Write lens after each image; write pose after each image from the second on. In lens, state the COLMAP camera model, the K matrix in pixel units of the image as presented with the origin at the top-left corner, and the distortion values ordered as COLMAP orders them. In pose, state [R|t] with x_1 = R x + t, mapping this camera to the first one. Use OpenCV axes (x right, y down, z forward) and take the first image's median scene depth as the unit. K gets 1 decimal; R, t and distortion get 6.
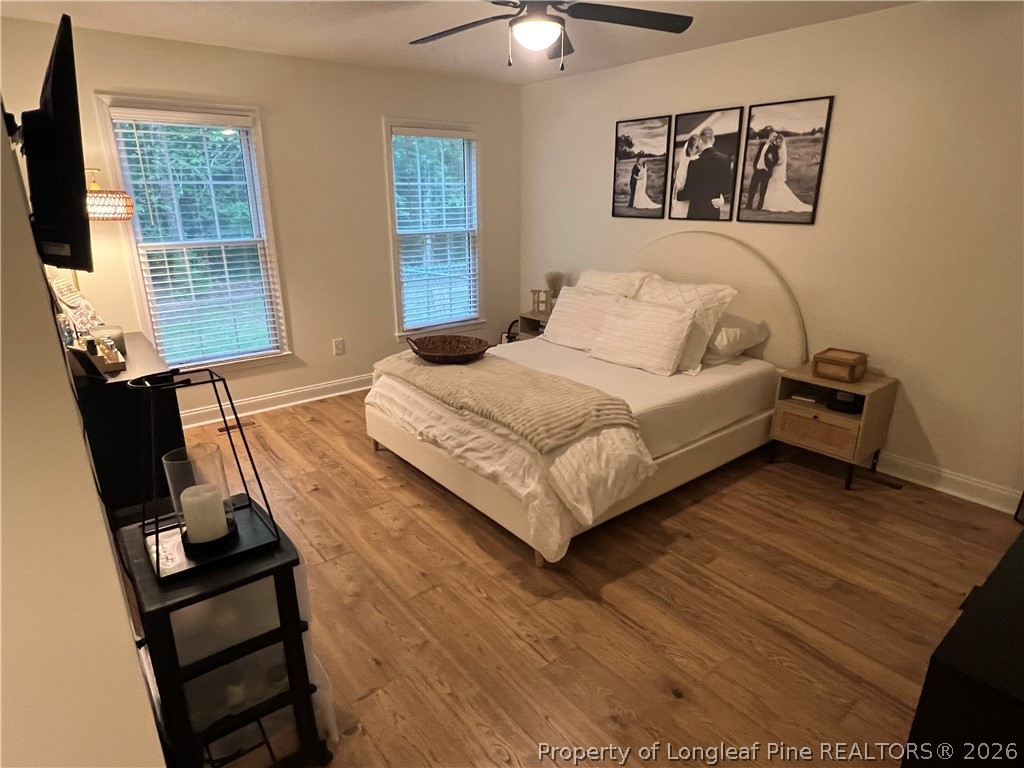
lens RADIAL K [[581.1, 0, 511.7], [0, 581.1, 384.4], [0, 0, 1]] dist [0.001344, 0.000128]
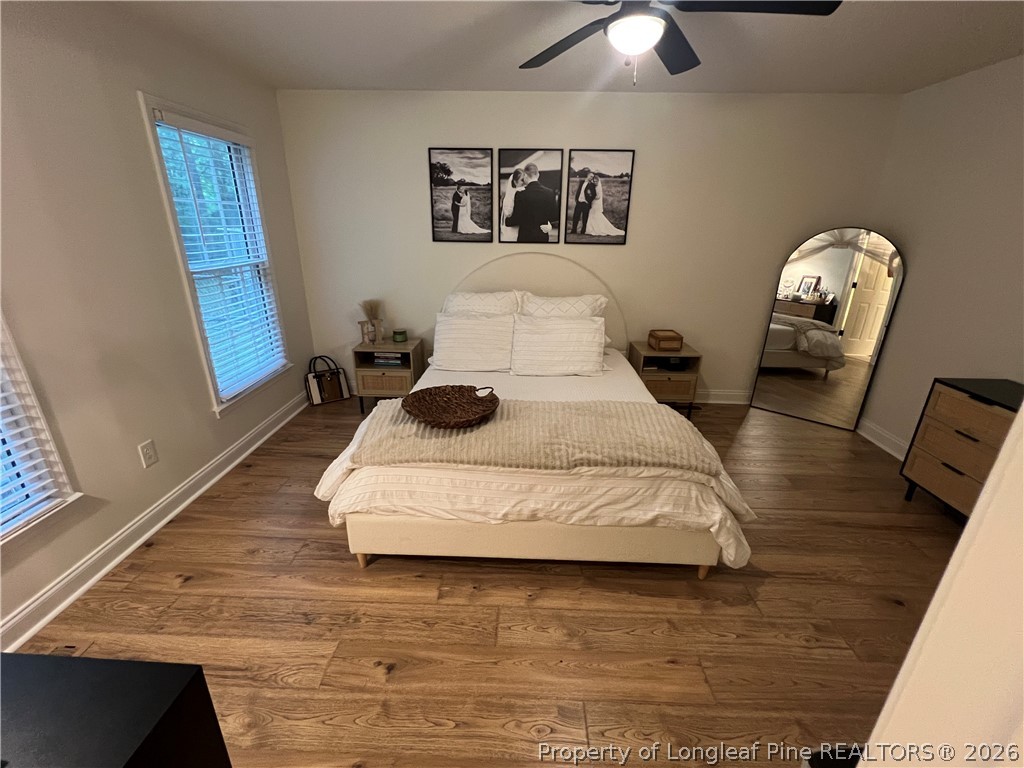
lens RADIAL K [[435.8, 0, 511.7], [0, 435.8, 385.1], [0, 0, 1]] dist [-0.001967, 0.000573]
pose [[0.656268, -0.253904, 0.710524, -0.430338], [0.222264, 0.964951, 0.139531, -0.140285], [-0.721048, 0.066355, 0.689700, 0.449063]]
